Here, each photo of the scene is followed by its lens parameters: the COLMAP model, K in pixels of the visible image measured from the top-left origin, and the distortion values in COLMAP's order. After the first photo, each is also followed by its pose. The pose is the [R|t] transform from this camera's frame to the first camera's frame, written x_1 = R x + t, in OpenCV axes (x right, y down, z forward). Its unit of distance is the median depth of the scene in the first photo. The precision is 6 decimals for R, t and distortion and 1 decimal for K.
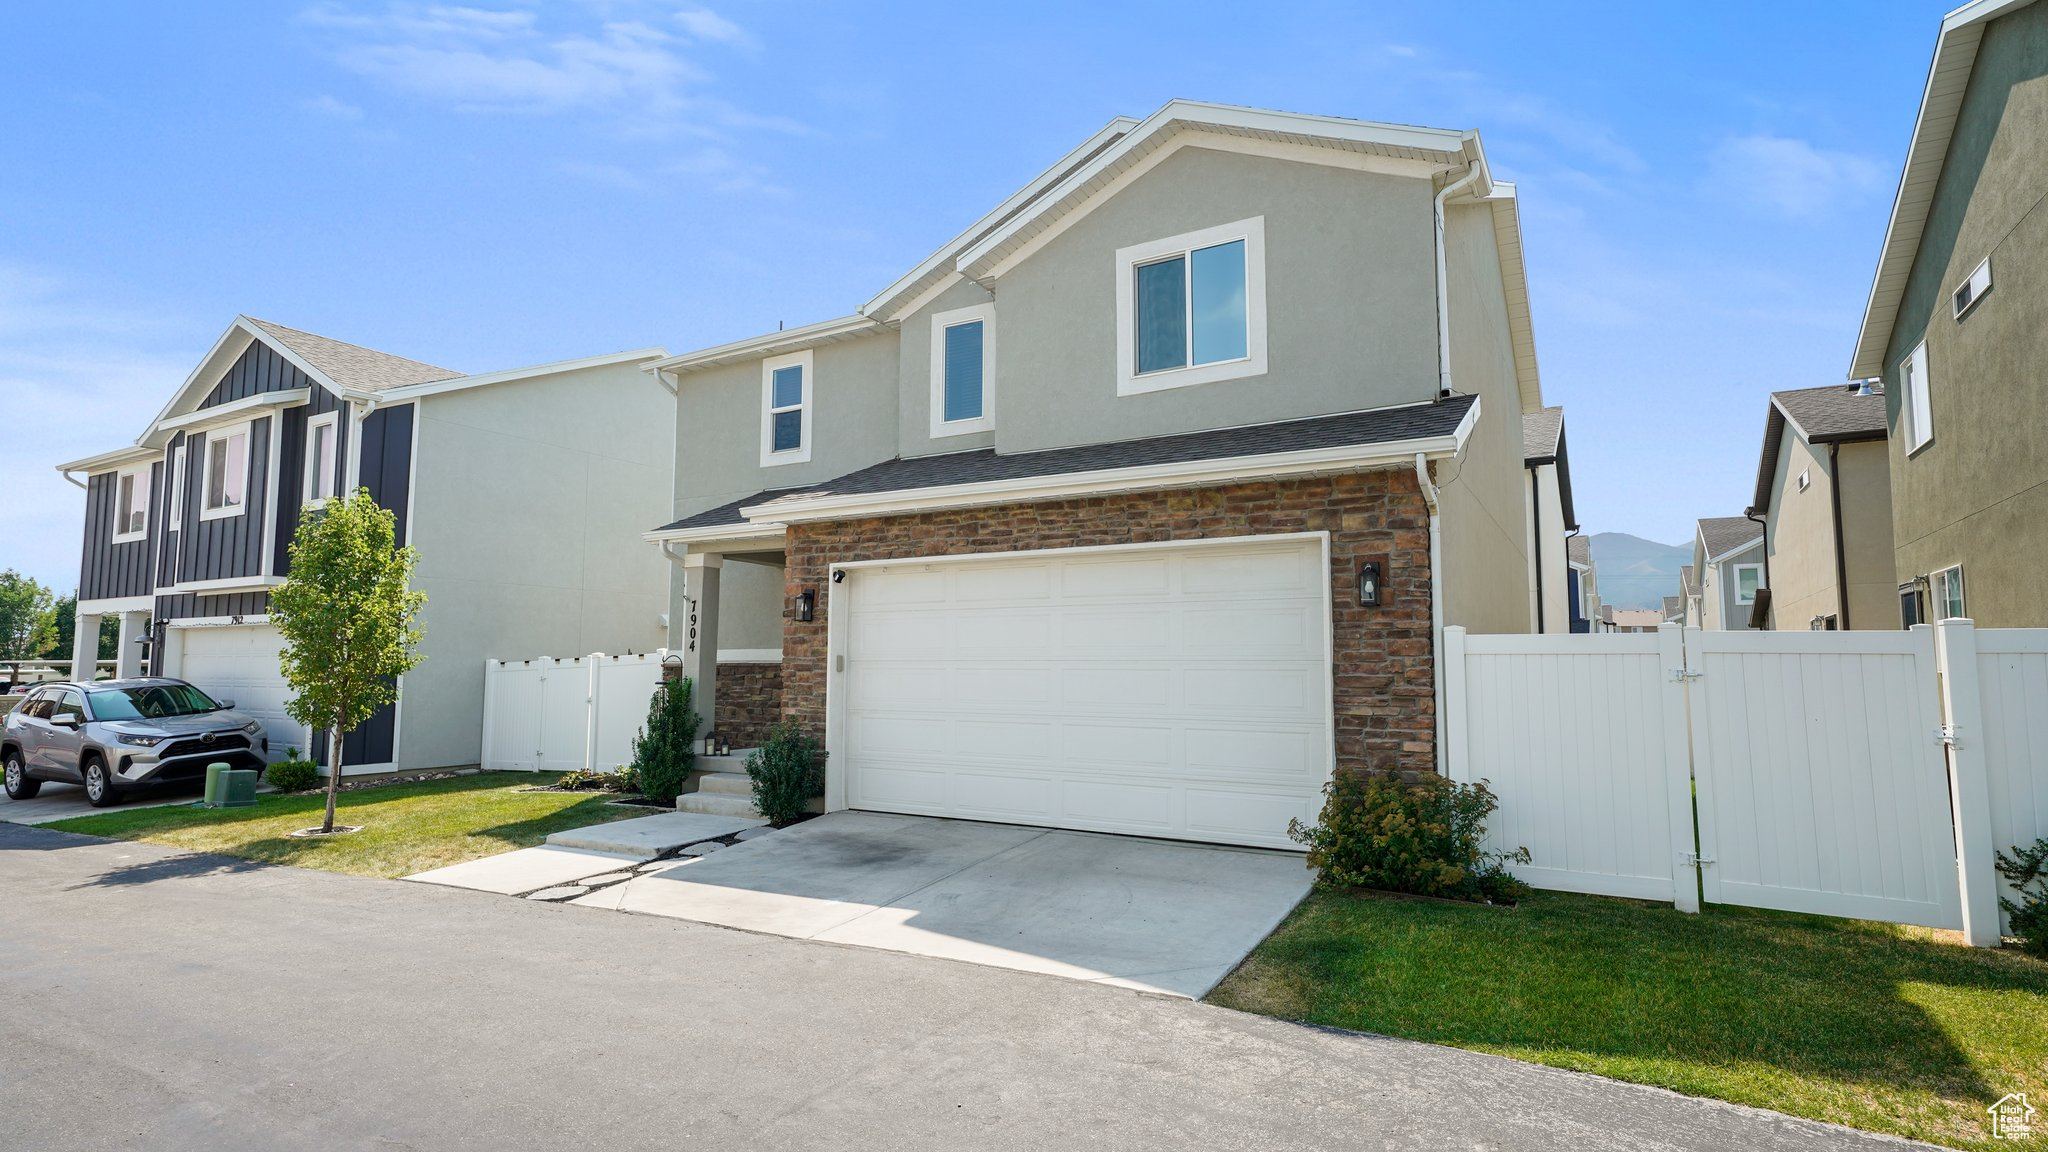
lens RADIAL K [[986.4, 0, 1019.0], [0, 986.4, 579.2], [0, 0, 1]] dist [0.003546, 0.000303]
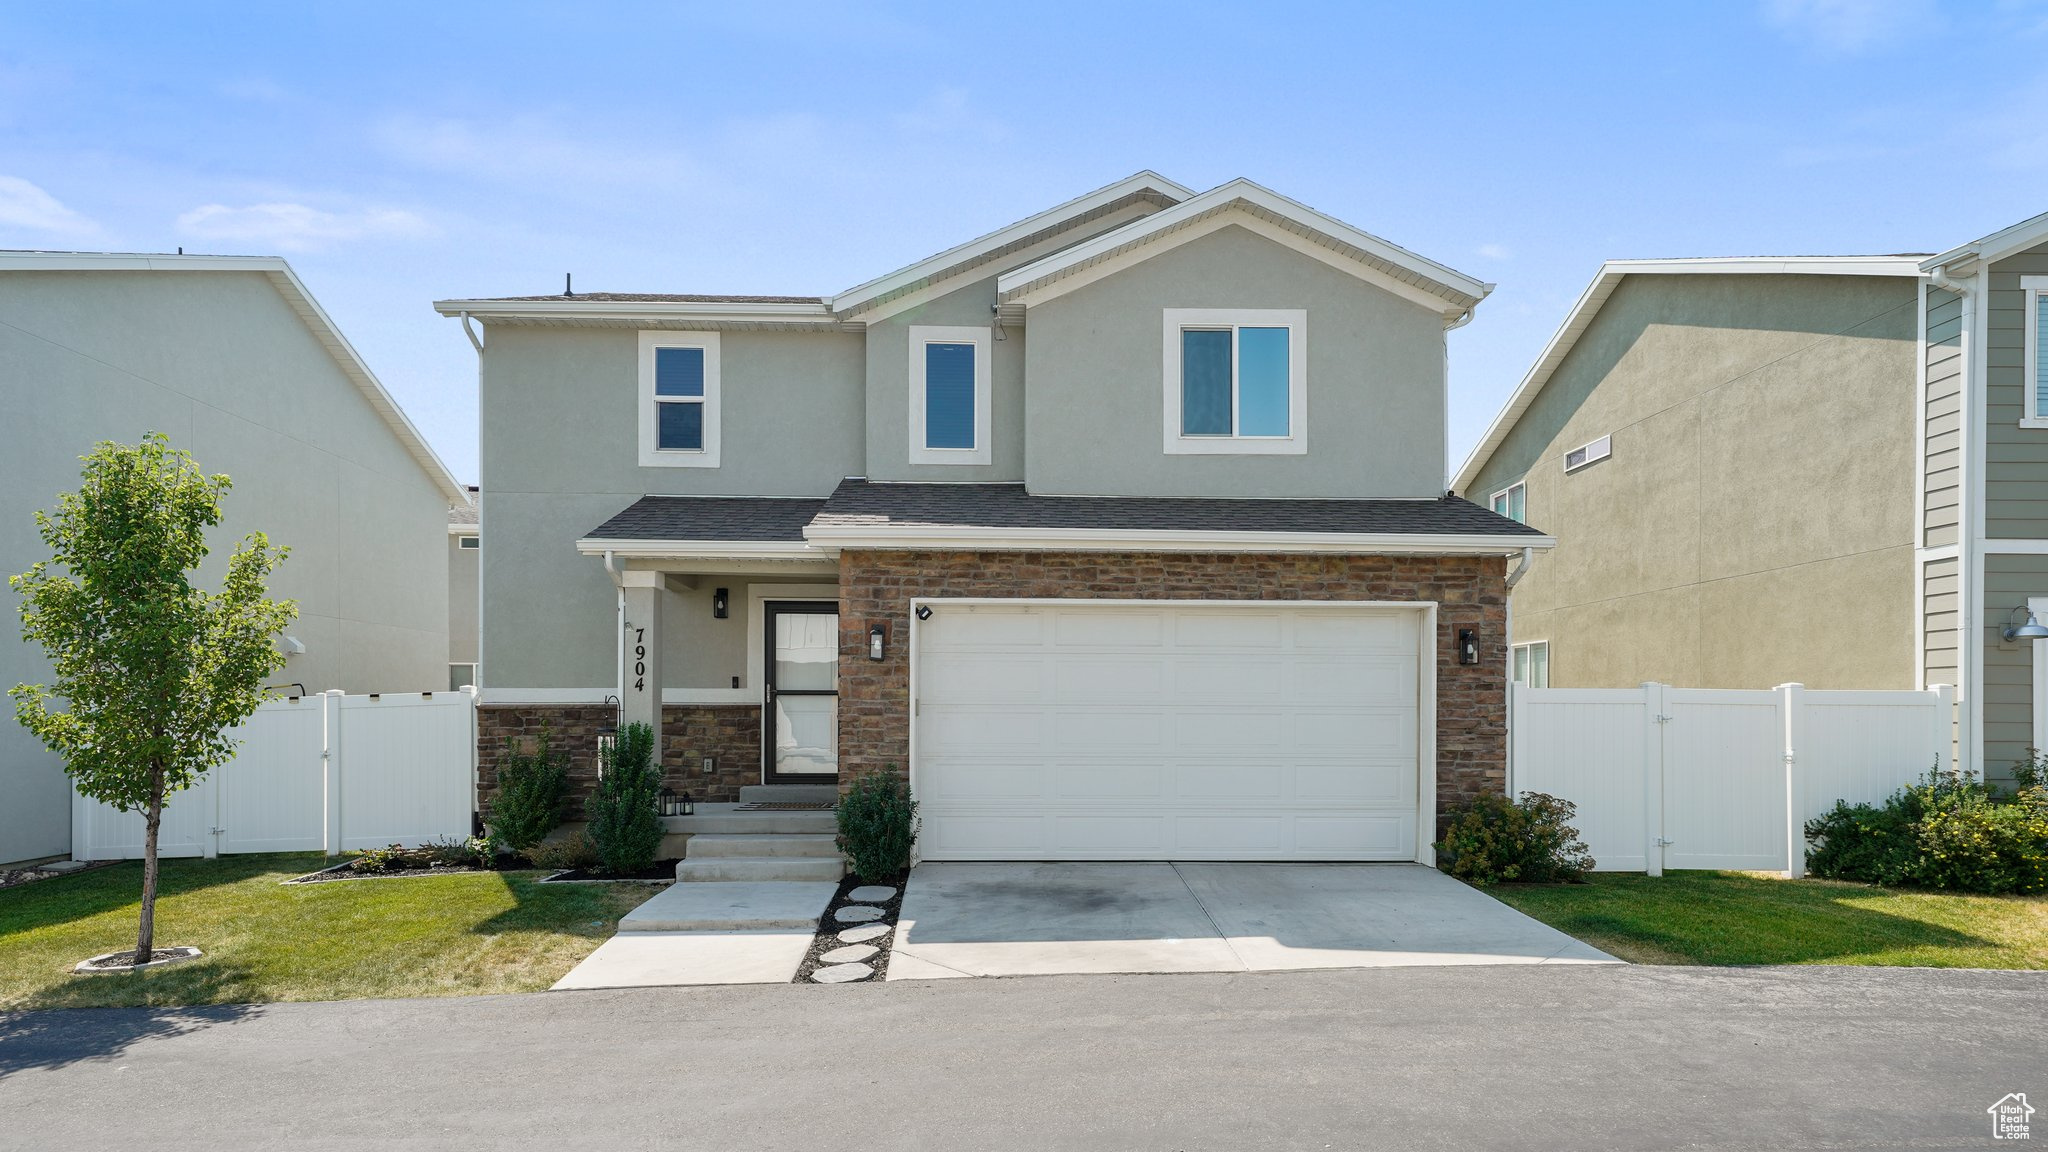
lens RADIAL K [[1012.2, 0, 1017.6], [0, 1012.2, 708.1], [0, 0, 1]] dist [0.005351, 0.000343]
pose [[0.852223, 0.001816, 0.523176, -0.612314], [-0.049143, 0.995851, 0.076594, 0.009178], [-0.520866, -0.090985, 0.848776, 0.148739]]
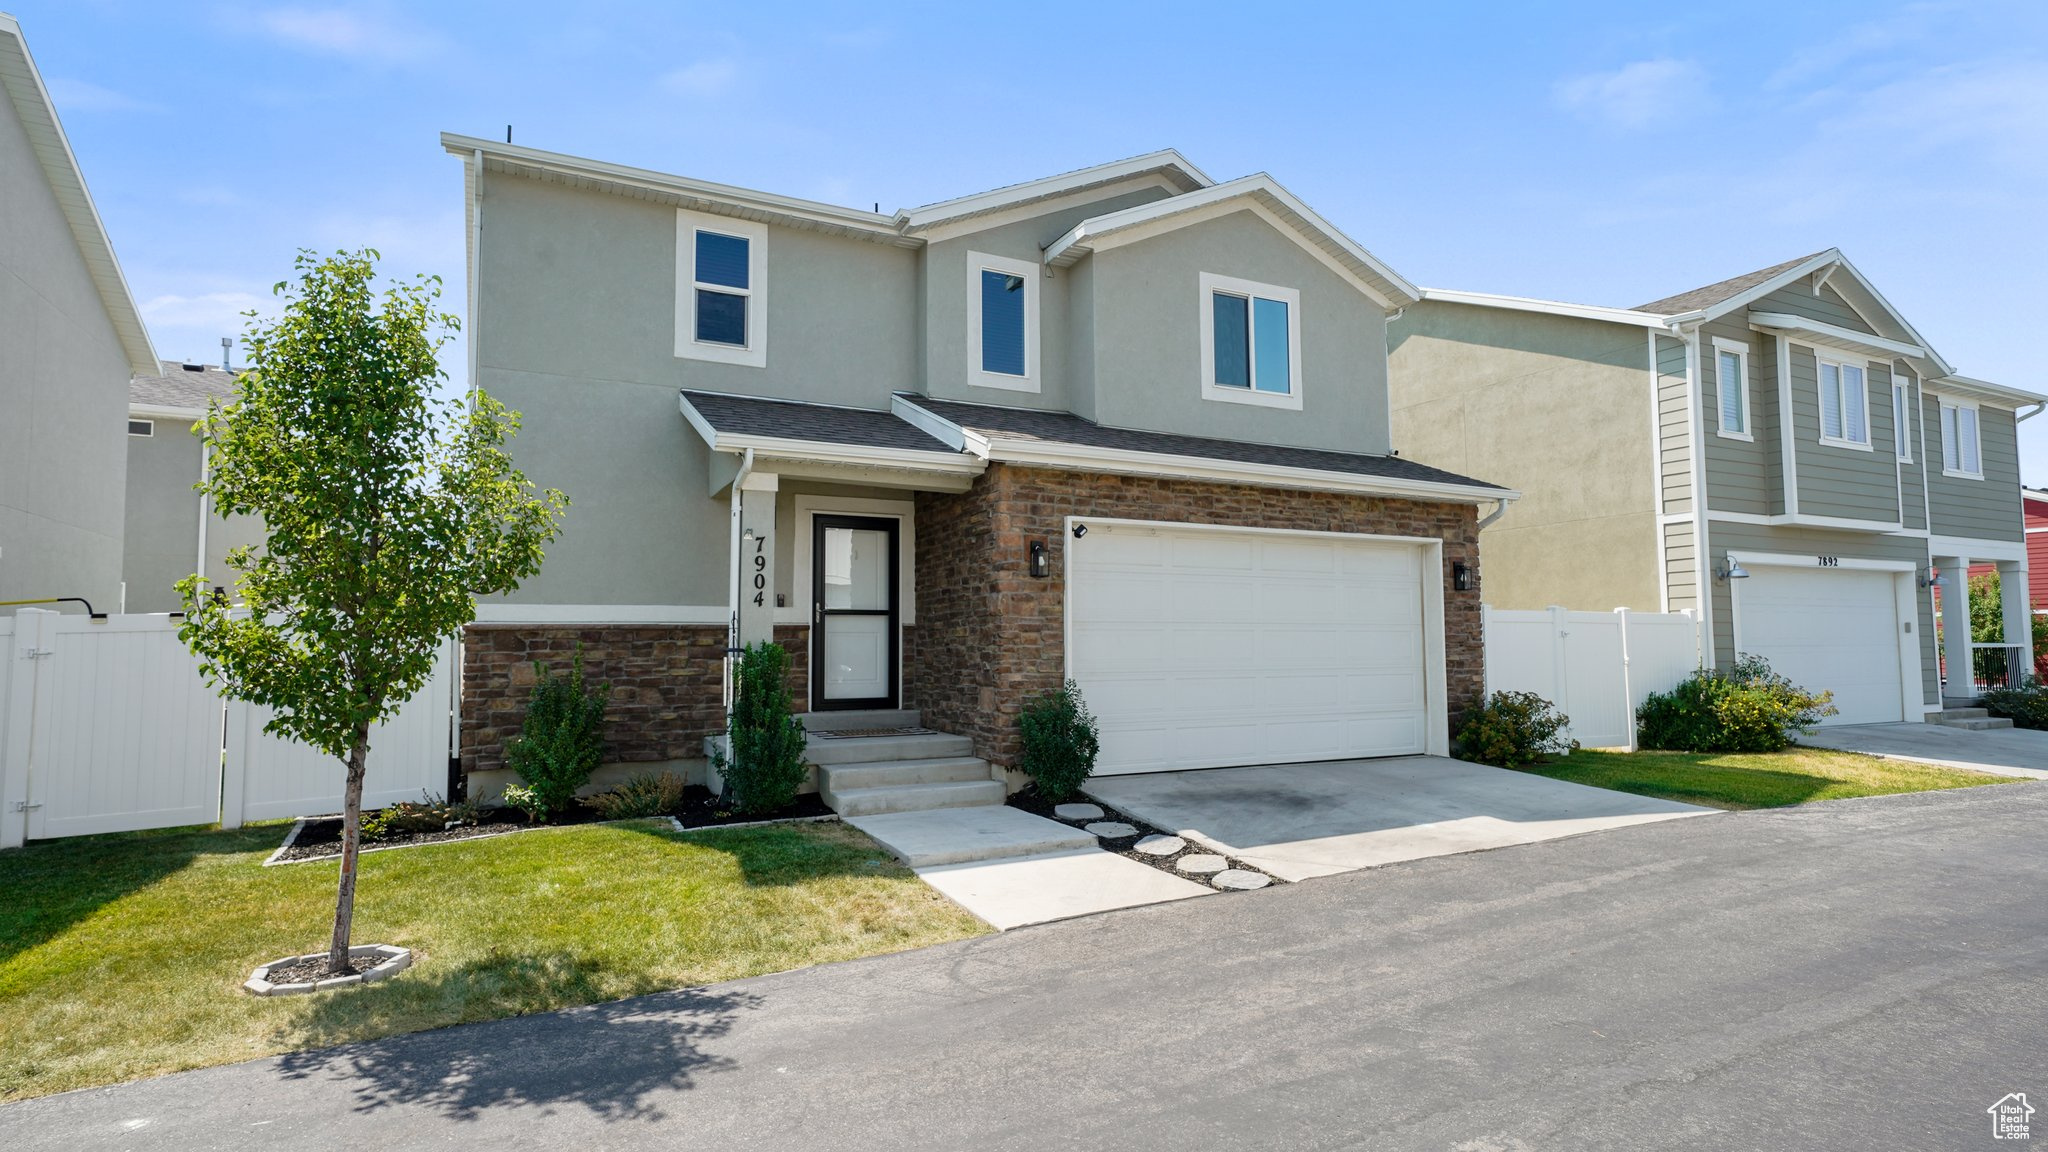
lens RADIAL K [[986.4, 0, 1019.0], [0, 986.4, 579.2], [0, 0, 1]] dist [0.003546, 0.000303]
pose [[0.564481, 0.051274, 0.823852, -1.002521], [-0.068615, 0.997529, -0.015070, 0.061876], [-0.822590, -0.048022, 0.566604, 0.523019]]
